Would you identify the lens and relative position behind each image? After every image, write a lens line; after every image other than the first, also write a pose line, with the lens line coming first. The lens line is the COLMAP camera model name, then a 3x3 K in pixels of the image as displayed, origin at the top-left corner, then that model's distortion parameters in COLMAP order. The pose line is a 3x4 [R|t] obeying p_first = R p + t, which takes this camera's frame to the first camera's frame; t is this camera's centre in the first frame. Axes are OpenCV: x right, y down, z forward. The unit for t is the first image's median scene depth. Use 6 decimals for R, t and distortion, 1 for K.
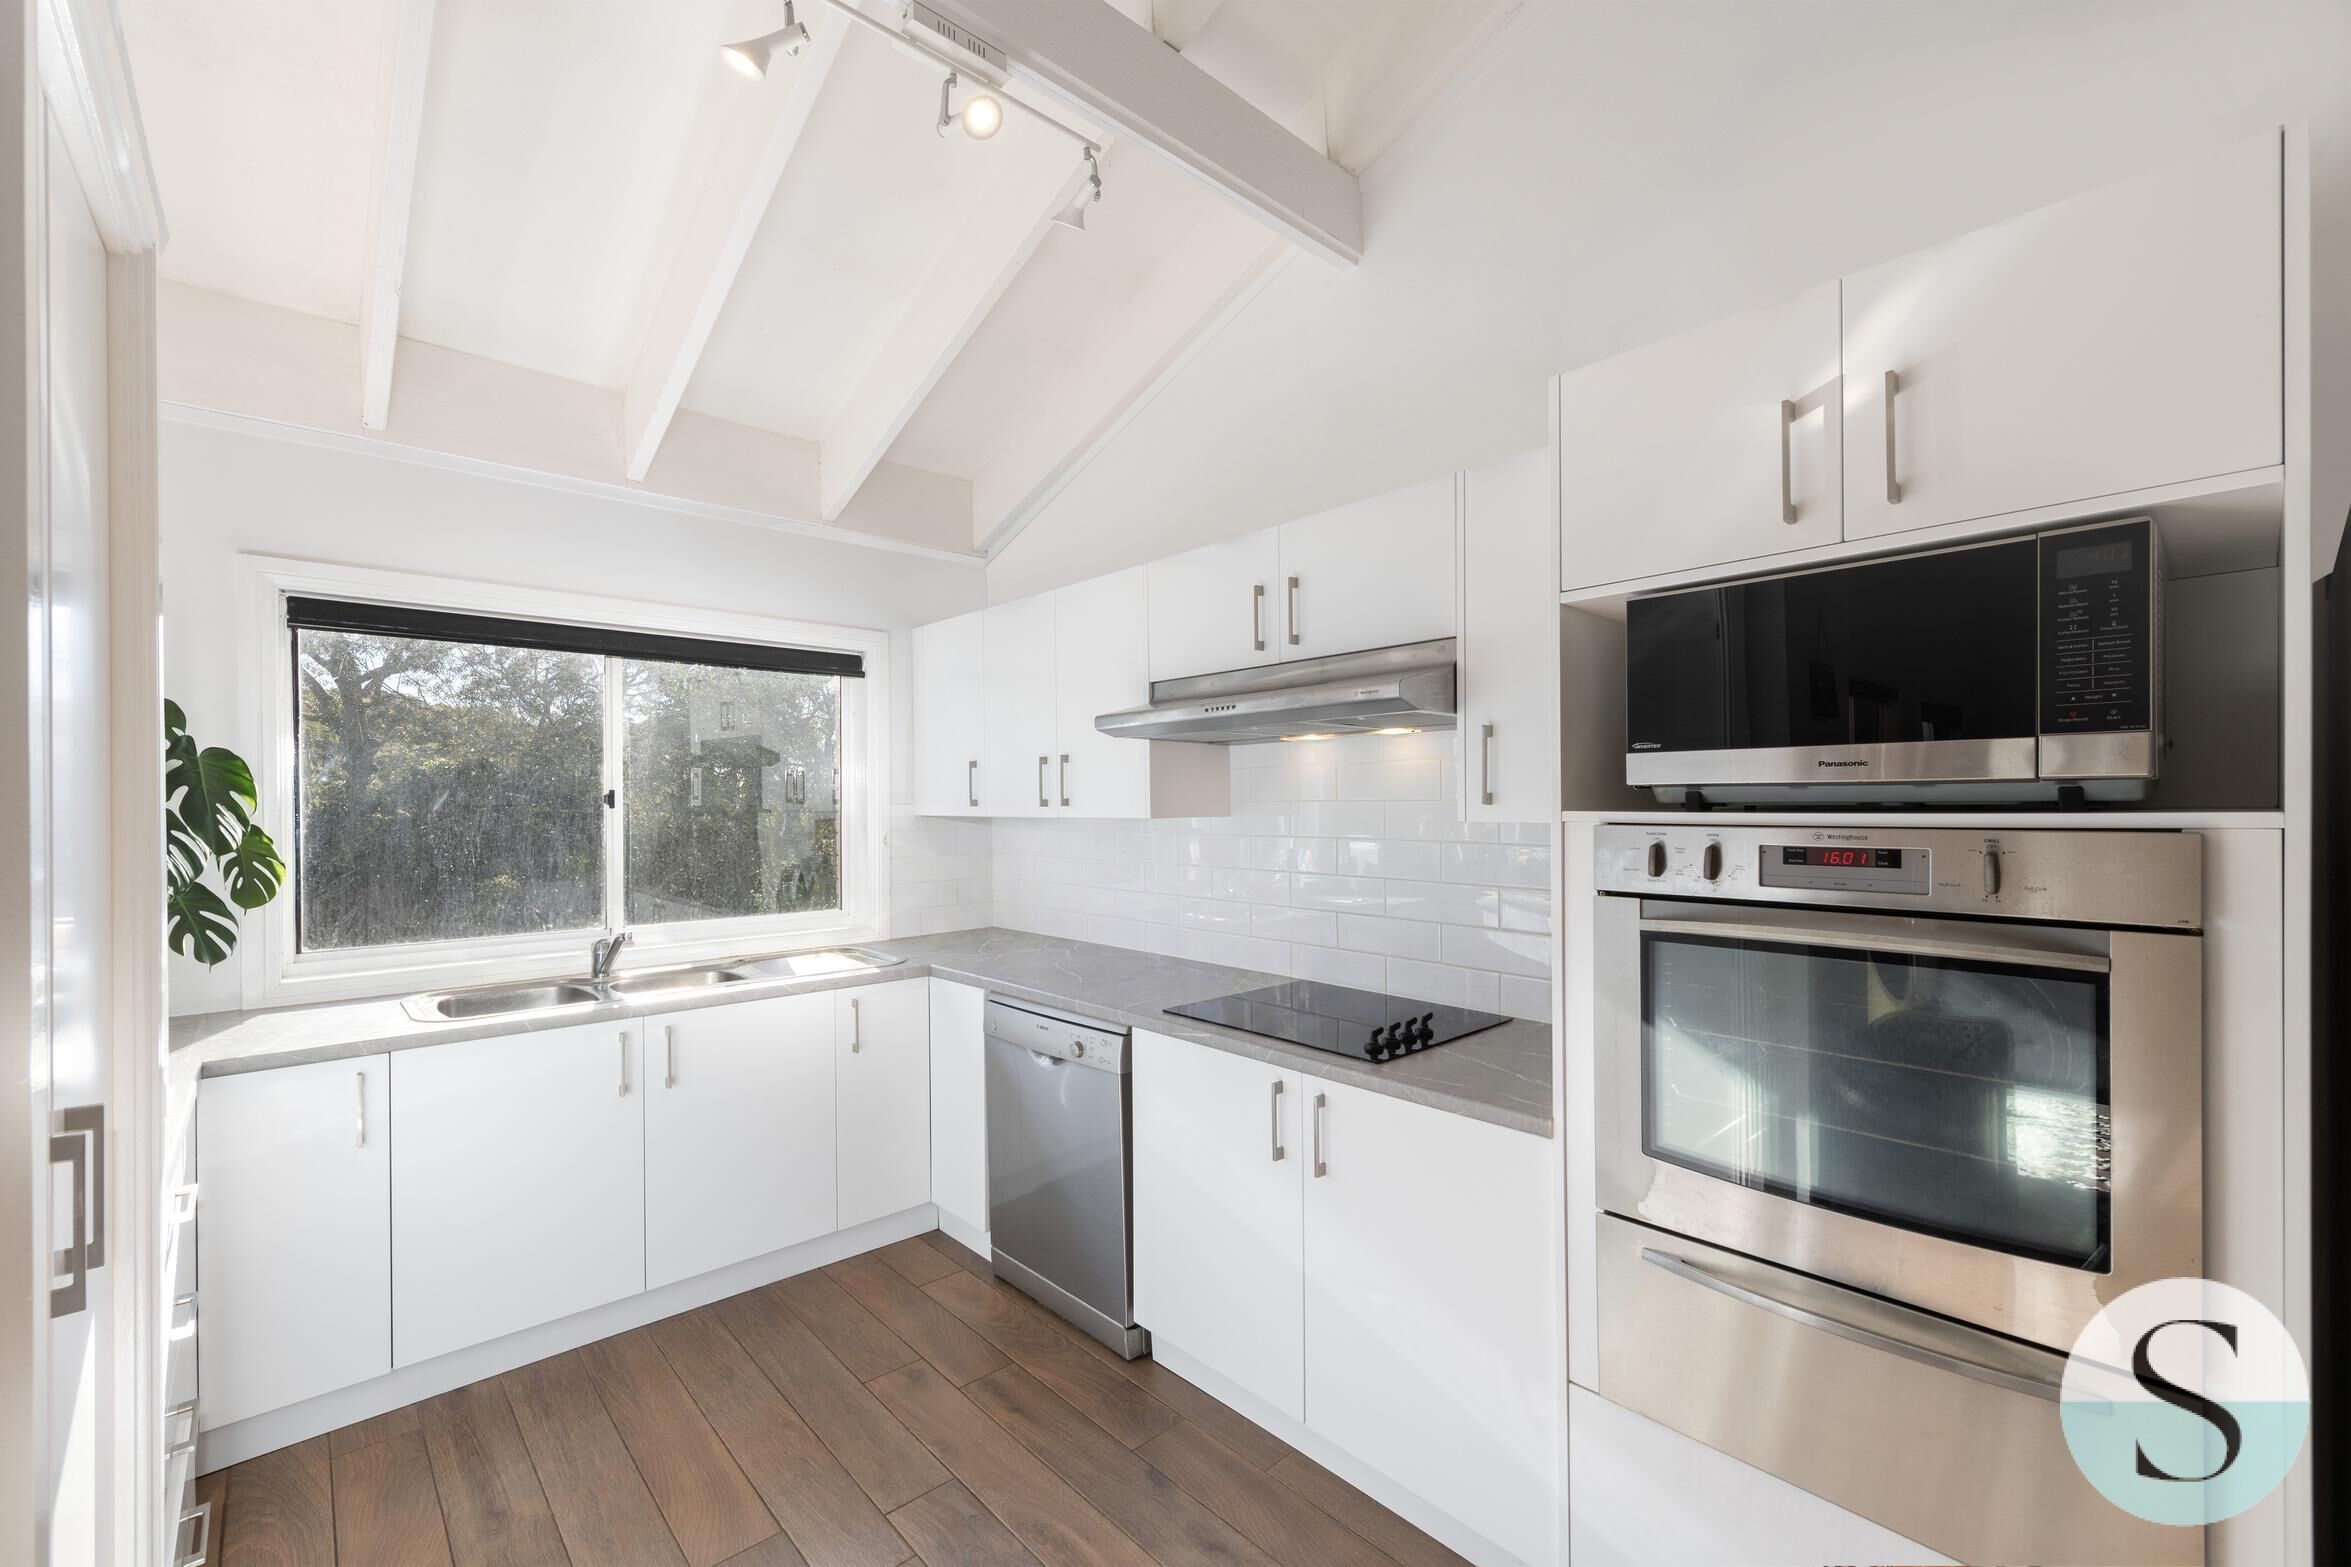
lens RADIAL K [[931.7, 0, 1180.9], [0, 931.7, 803.7], [0, 0, 1]] dist [-0.000187, -0.000242]
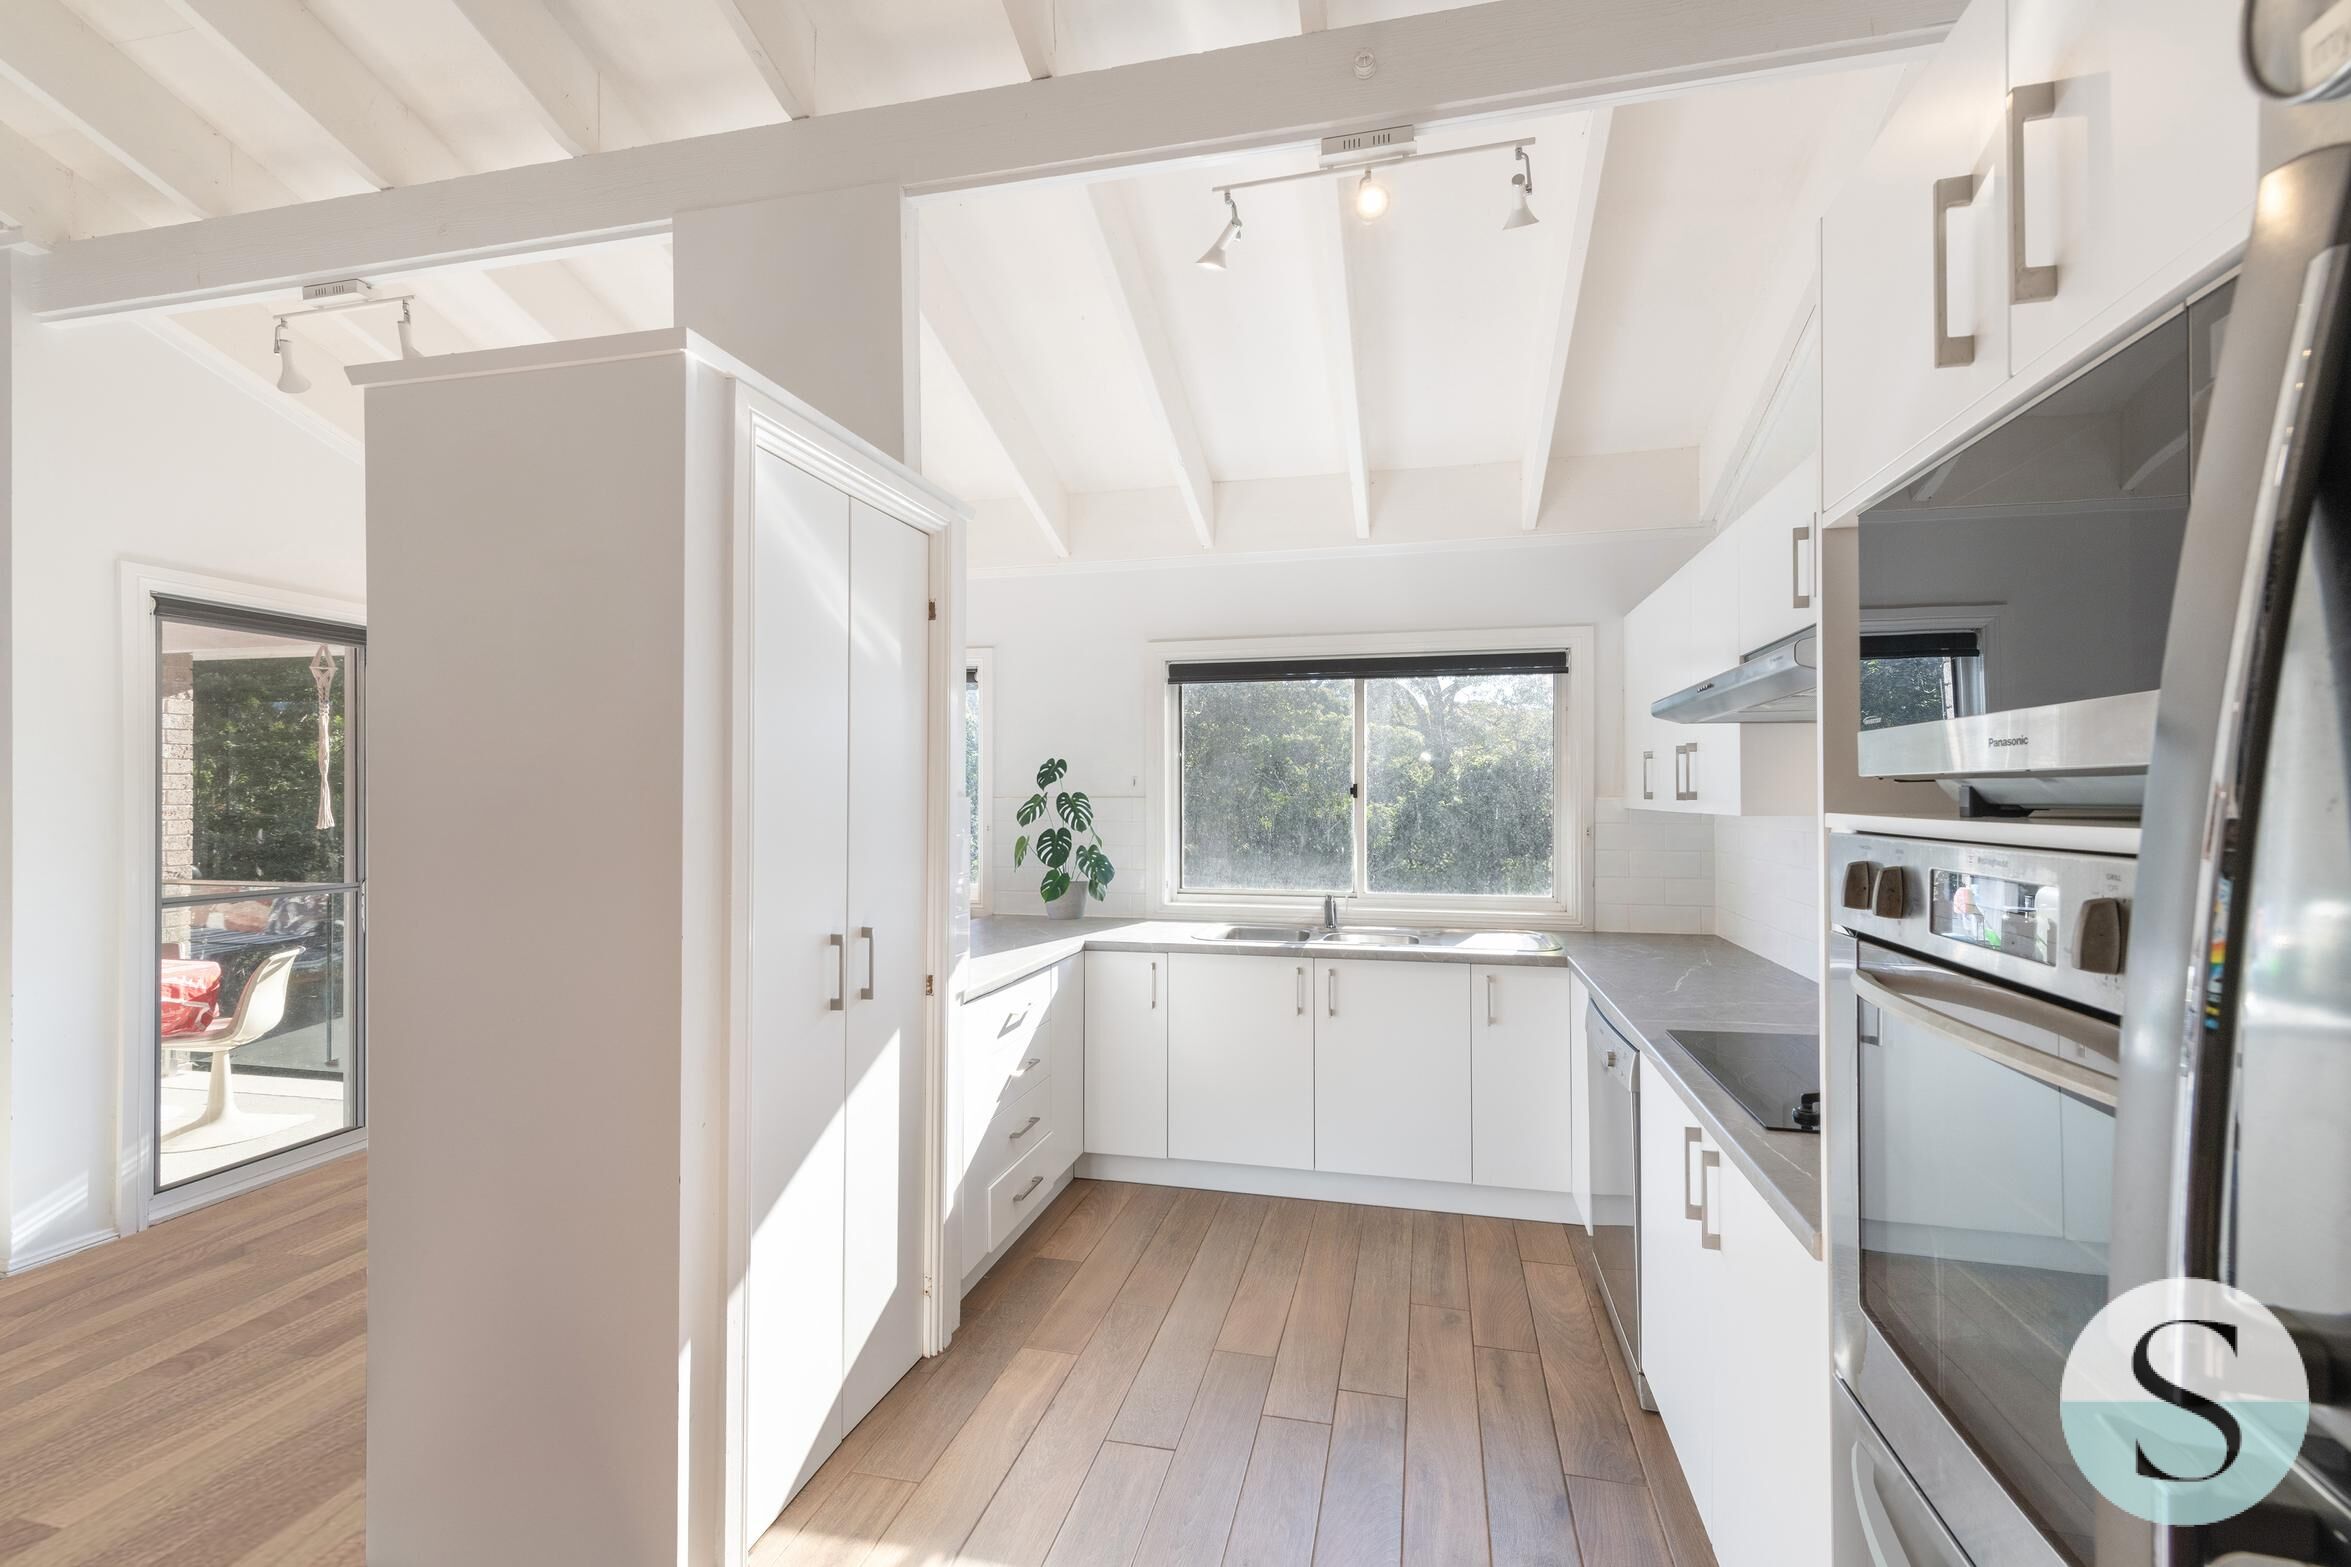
lens RADIAL K [[958.3, 0, 1214.7], [0, 958.3, 787.9], [0, 0, 1]] dist [-0.000784, -0.000538]
pose [[0.583404, 0.000853, -0.812181, 0.505334], [-0.006687, 0.999971, -0.003754, -0.004267], [0.812154, 0.007621, 0.583393, 0.121388]]
